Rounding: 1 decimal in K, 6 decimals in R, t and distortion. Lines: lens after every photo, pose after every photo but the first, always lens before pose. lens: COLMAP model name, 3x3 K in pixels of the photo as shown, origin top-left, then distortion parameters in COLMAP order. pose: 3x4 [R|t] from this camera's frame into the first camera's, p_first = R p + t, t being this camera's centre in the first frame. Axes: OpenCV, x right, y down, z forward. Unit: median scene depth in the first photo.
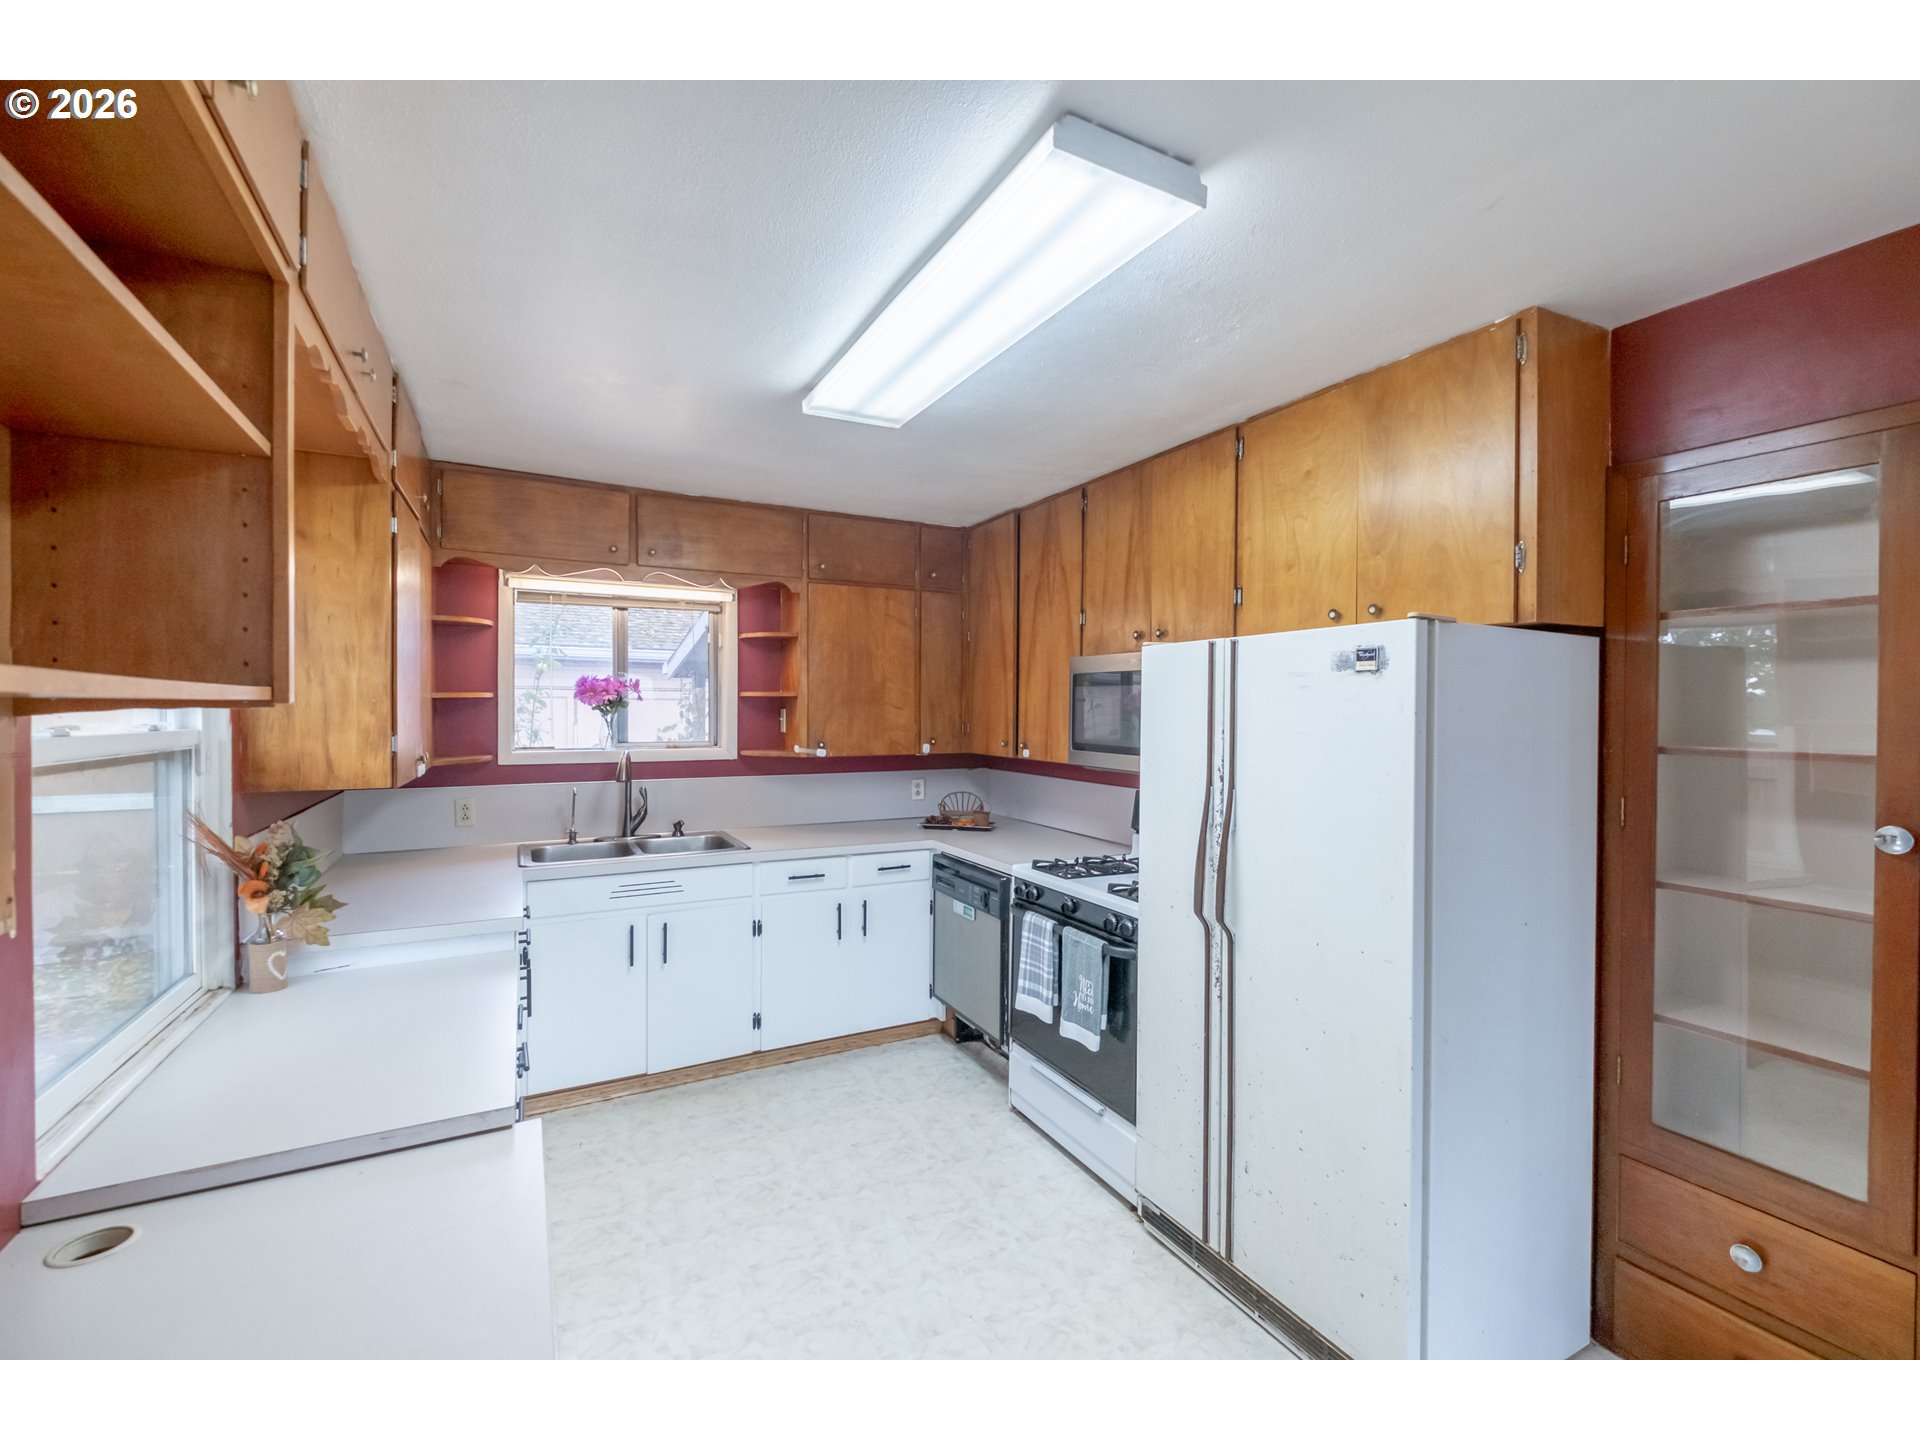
lens RADIAL K [[817.0, 0, 953.6], [0, 817.0, 716.7], [0, 0, 1]] dist [0.001695, -0.005660]
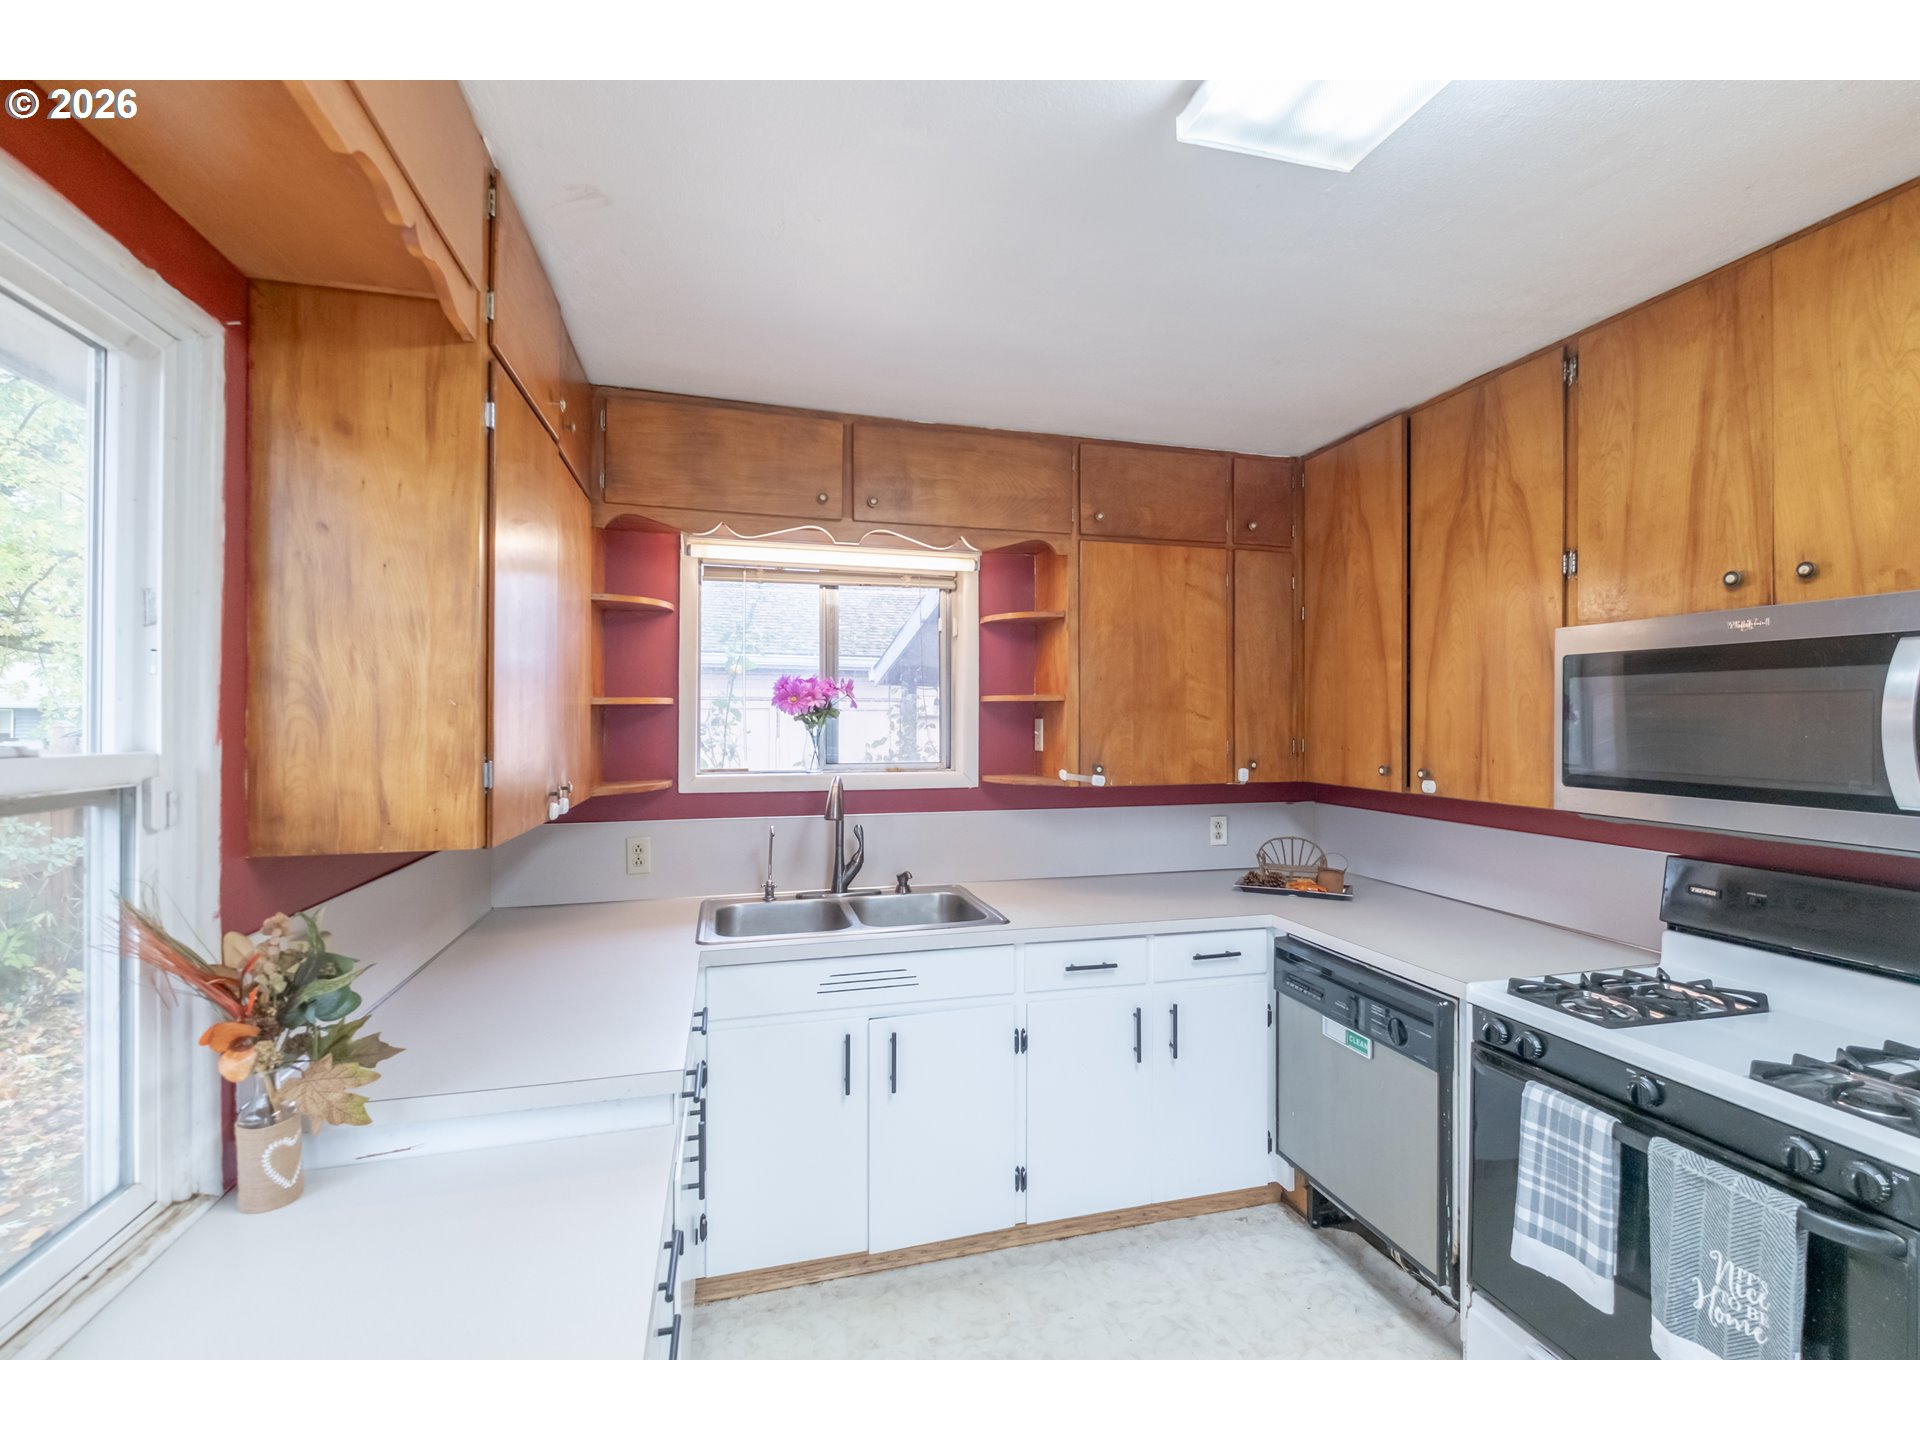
lens RADIAL K [[822.5, 0, 967.9], [0, 822.5, 716.3], [0, 0, 1]] dist [0.001697, -0.006241]
pose [[0.978336, -0.003929, -0.206988, -0.133165], [0.000706, 0.999877, -0.015642, -0.000321], [0.207024, 0.015157, 0.978218, 0.301319]]
